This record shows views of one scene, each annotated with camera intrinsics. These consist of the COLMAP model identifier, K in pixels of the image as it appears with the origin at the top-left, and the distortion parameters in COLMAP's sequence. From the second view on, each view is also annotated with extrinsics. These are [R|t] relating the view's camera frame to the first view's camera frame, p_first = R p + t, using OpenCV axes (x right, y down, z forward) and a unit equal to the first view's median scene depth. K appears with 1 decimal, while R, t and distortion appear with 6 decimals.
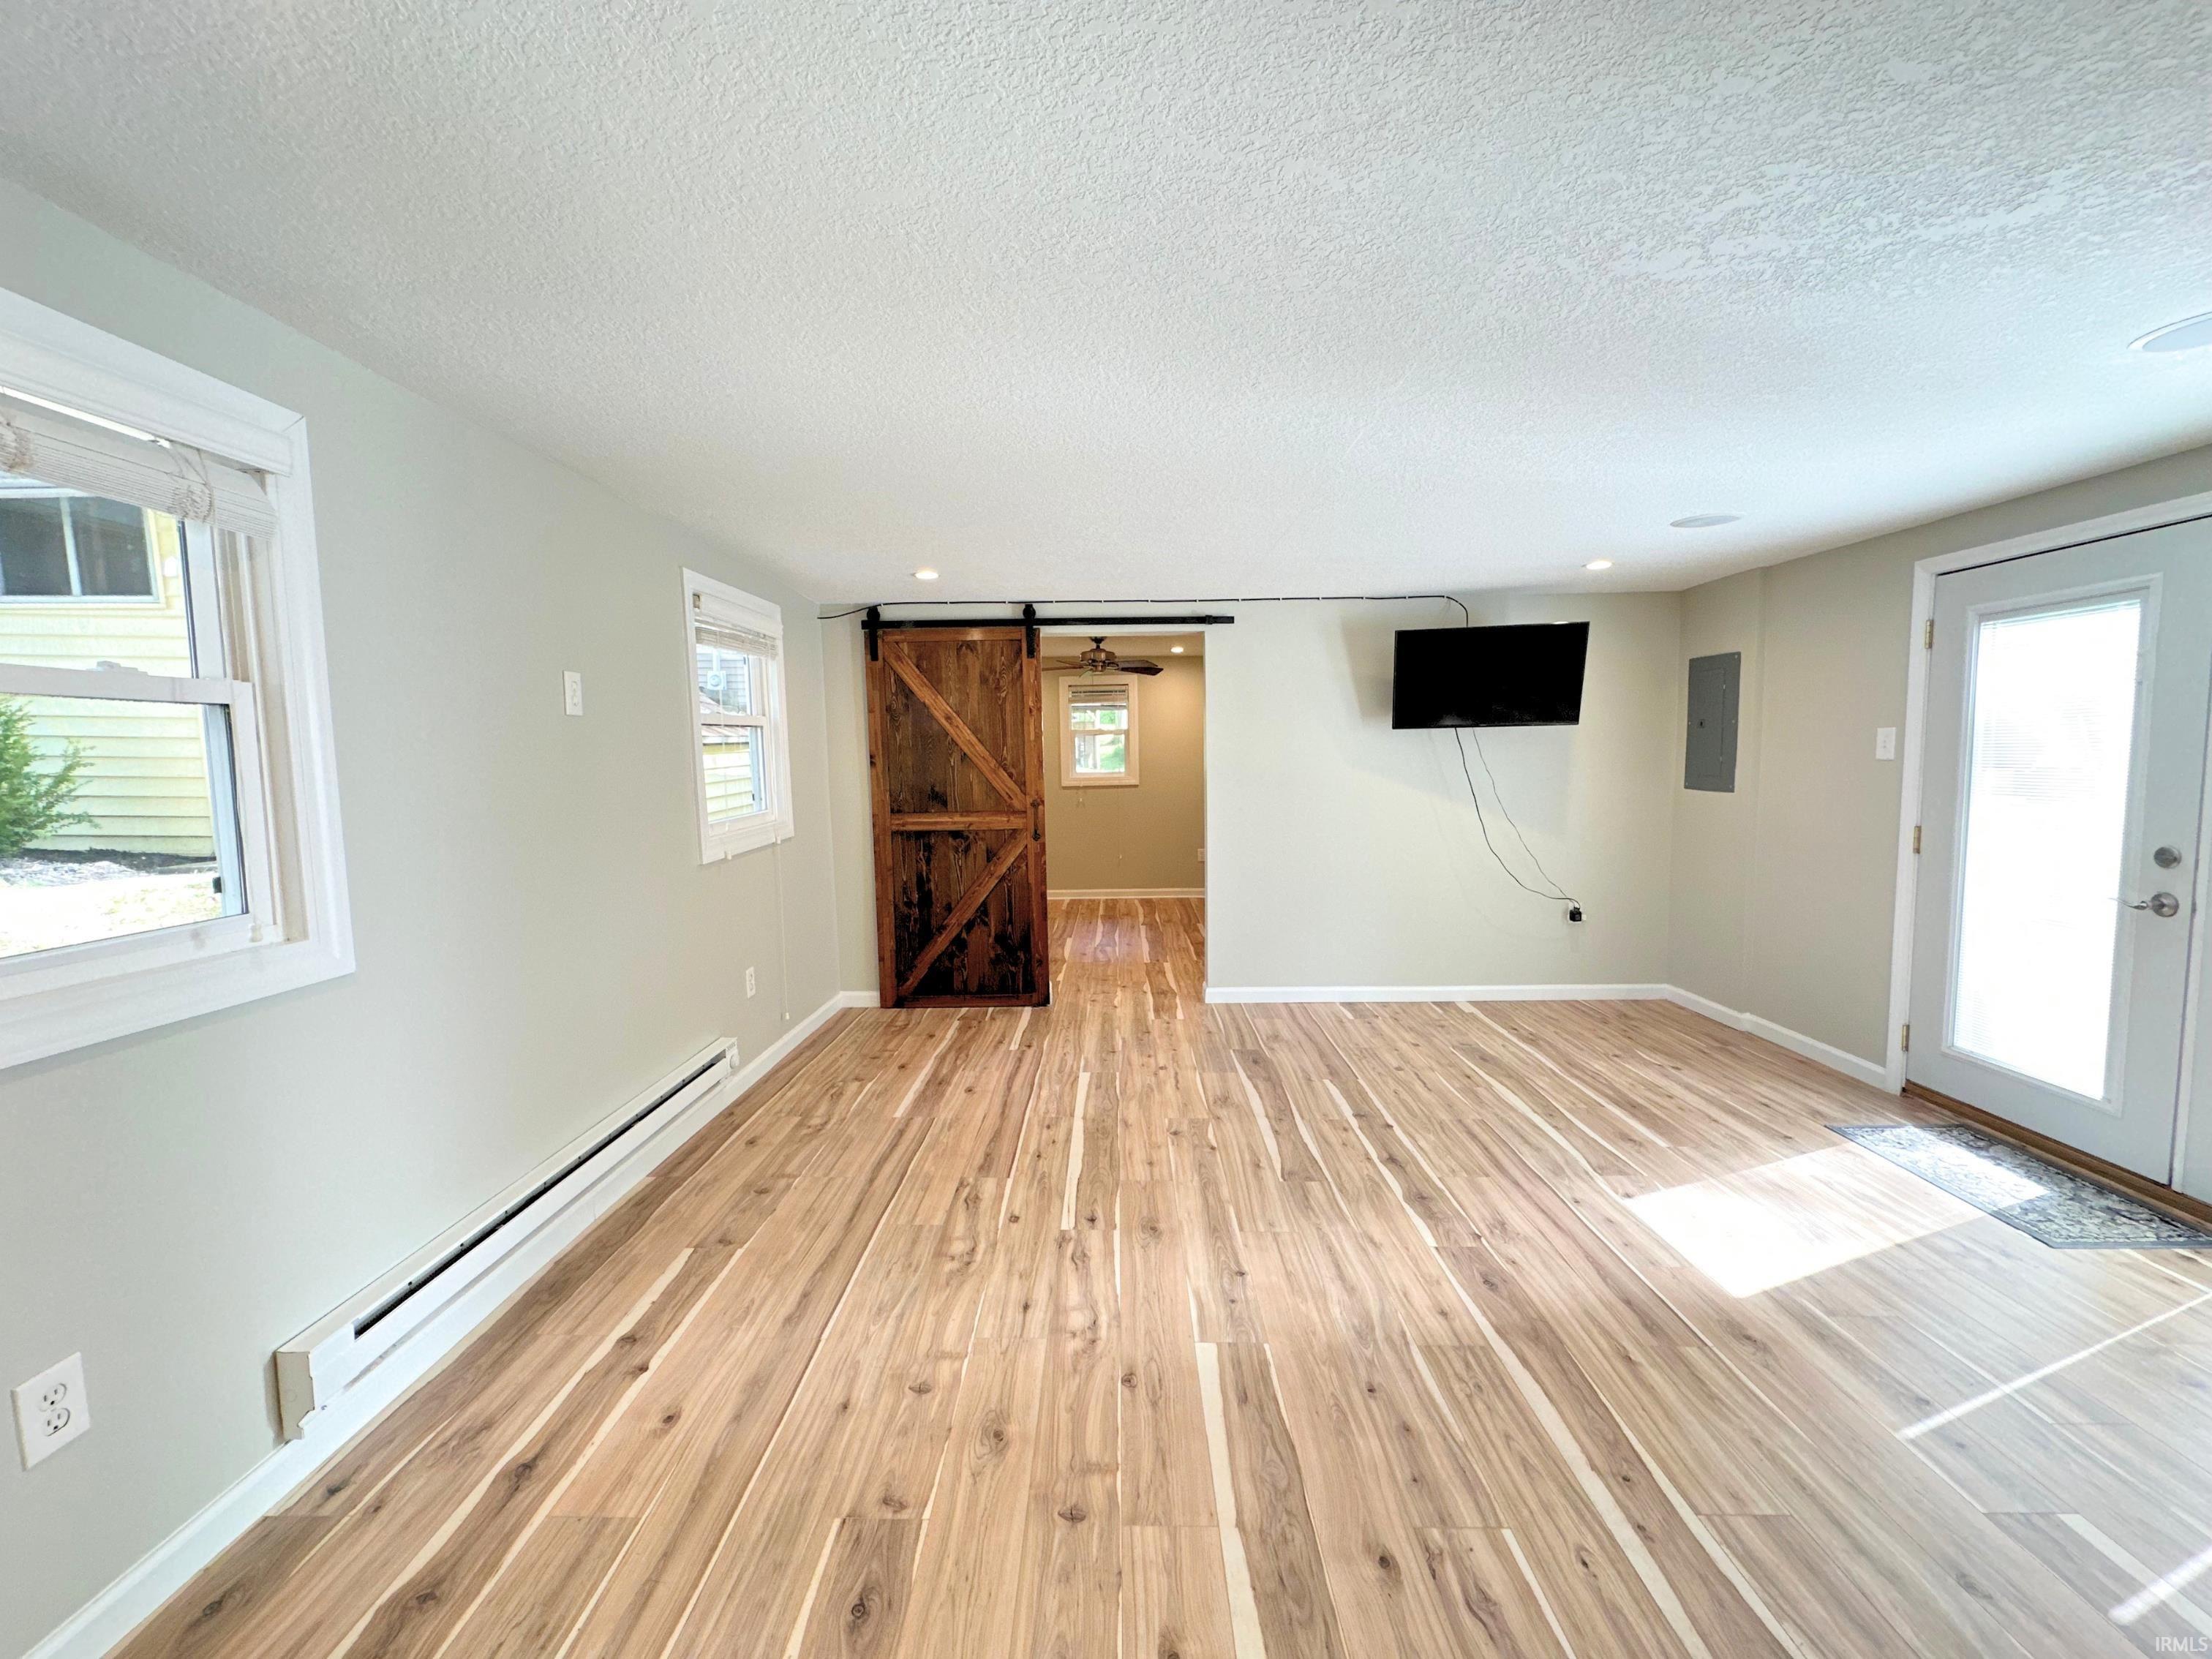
lens RADIAL K [[879.2, 0, 1106.0], [0, 879.2, 829.5], [0, 0, 1]] dist [-0.001158, 0.000243]
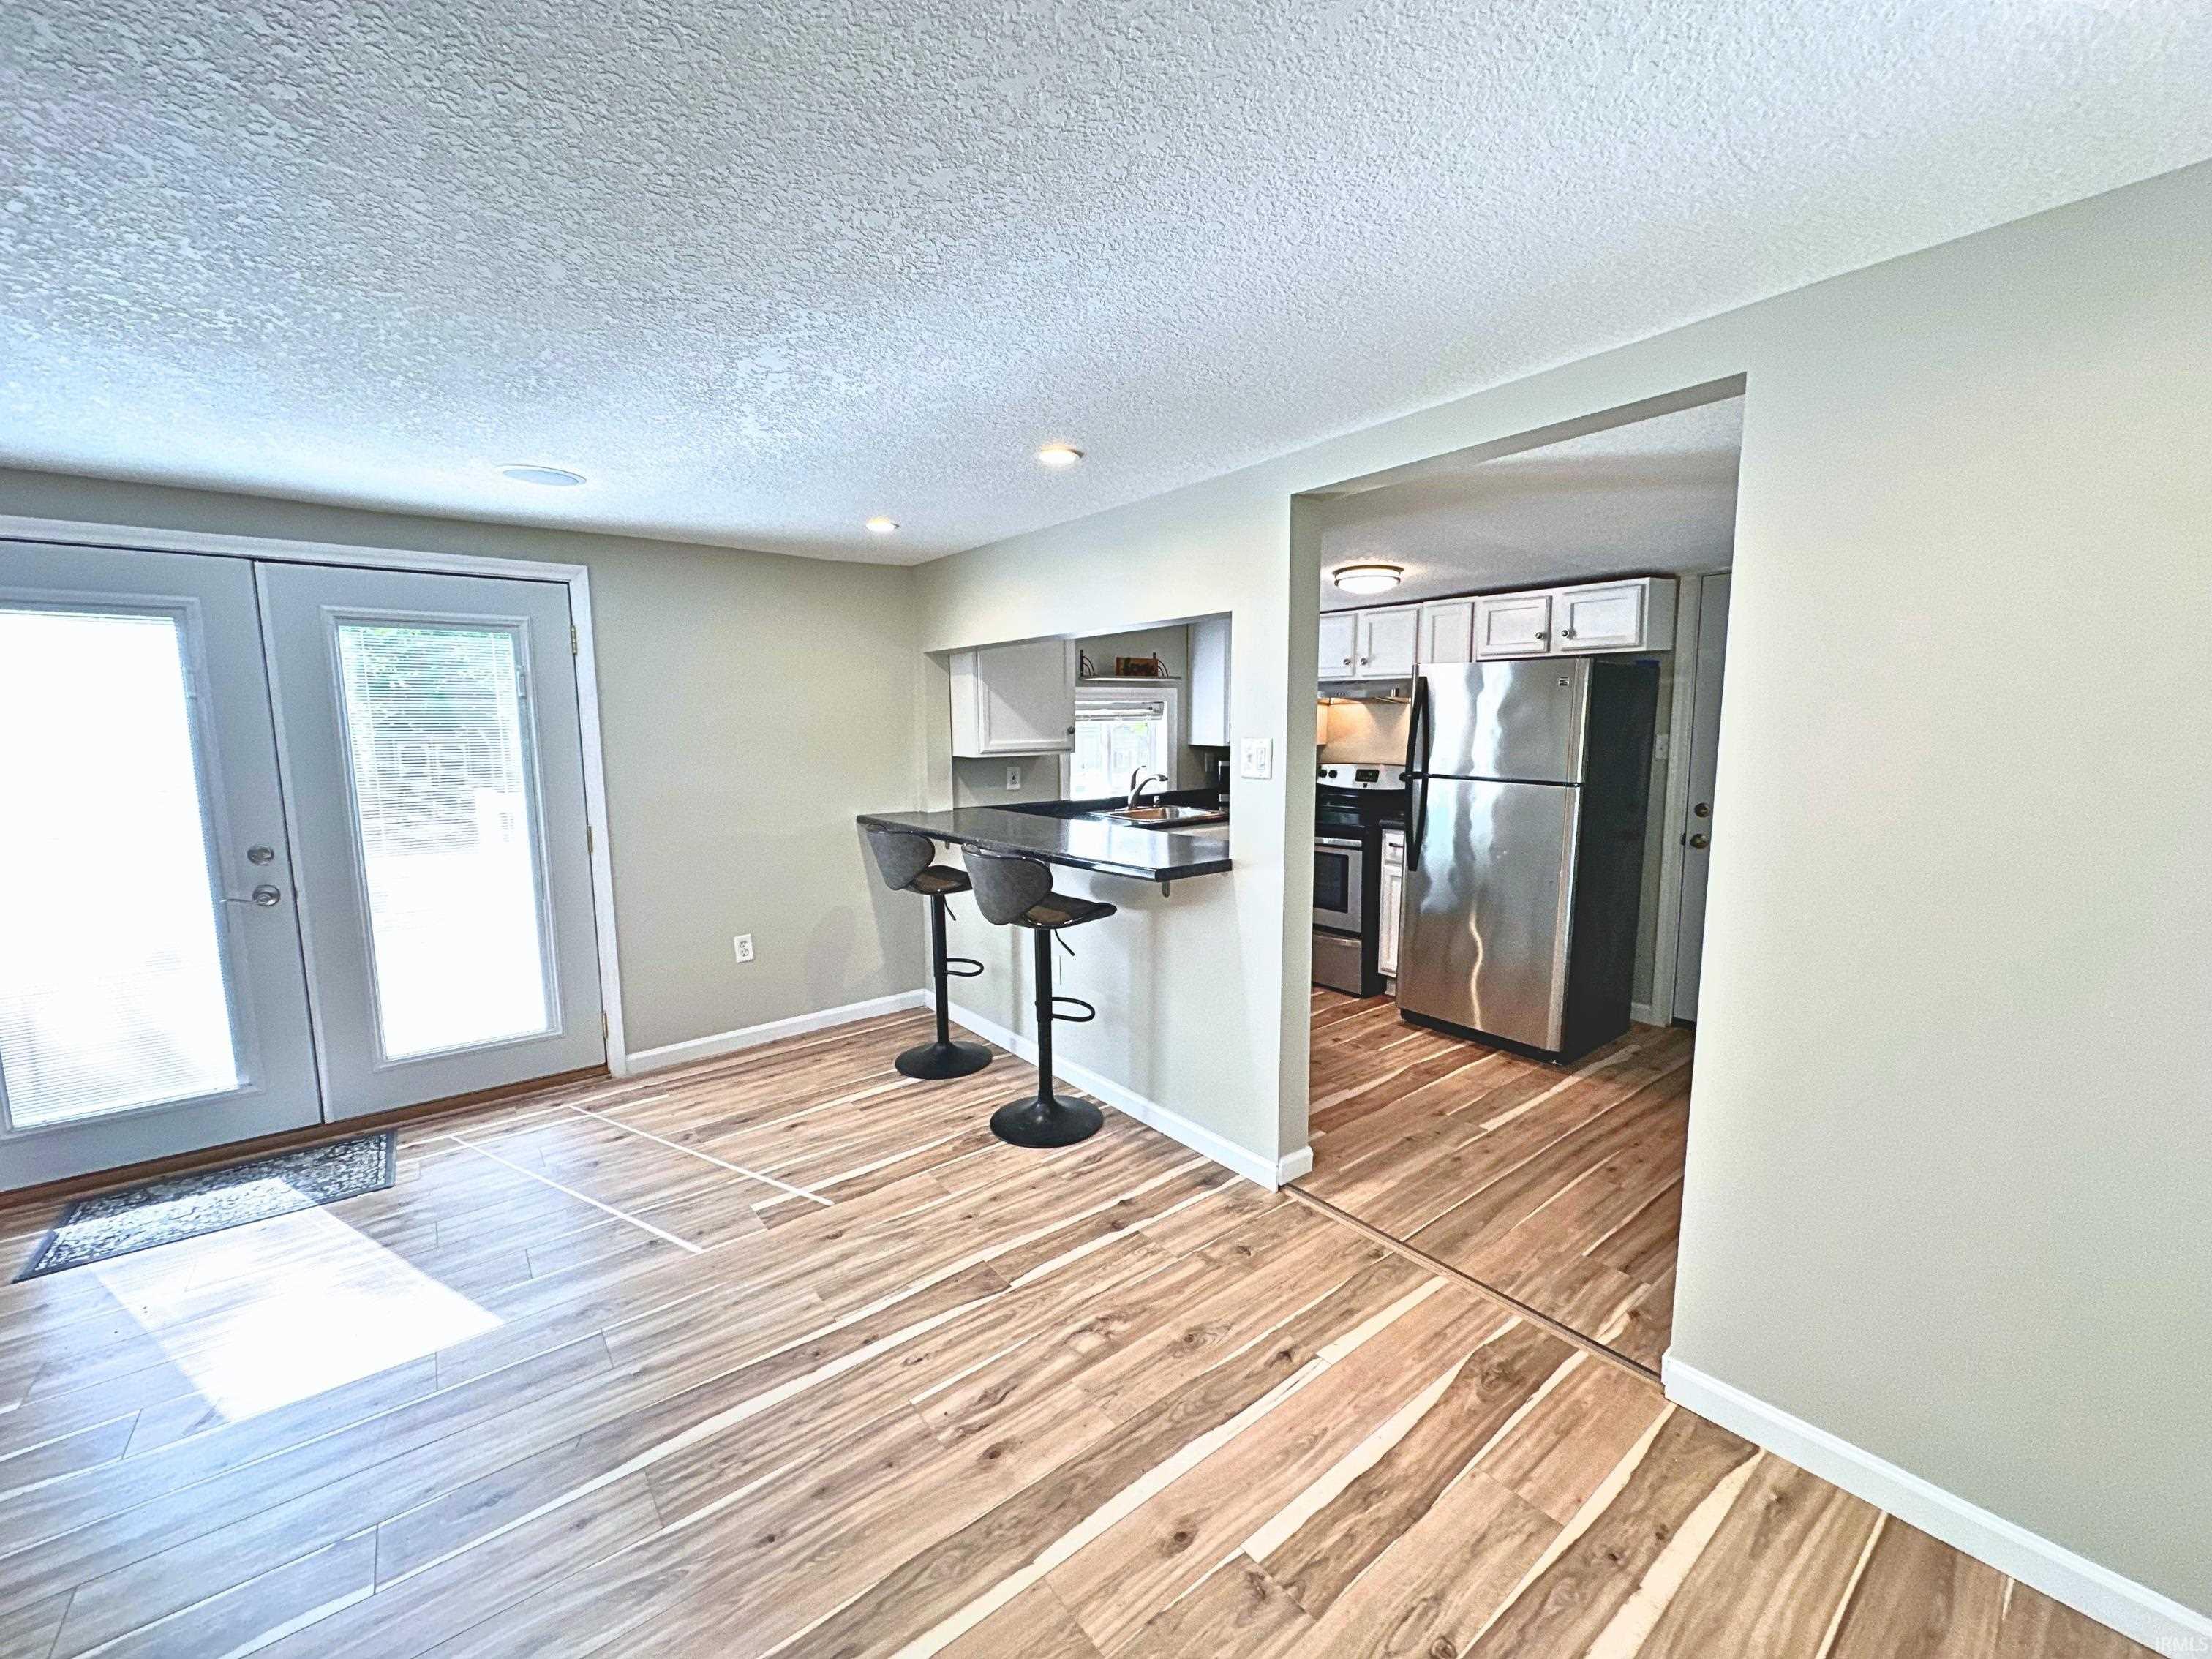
lens RADIAL K [[882.7, 0, 1106.0], [0, 882.7, 829.5], [0, 0, 1]] dist [-0.001815, 0.000268]
pose [[-0.626069, -0.080496, 0.775601, -0.339548], [0.081108, 0.982540, 0.167444, -0.096399], [-0.775538, 0.167739, -0.608609, 0.789094]]
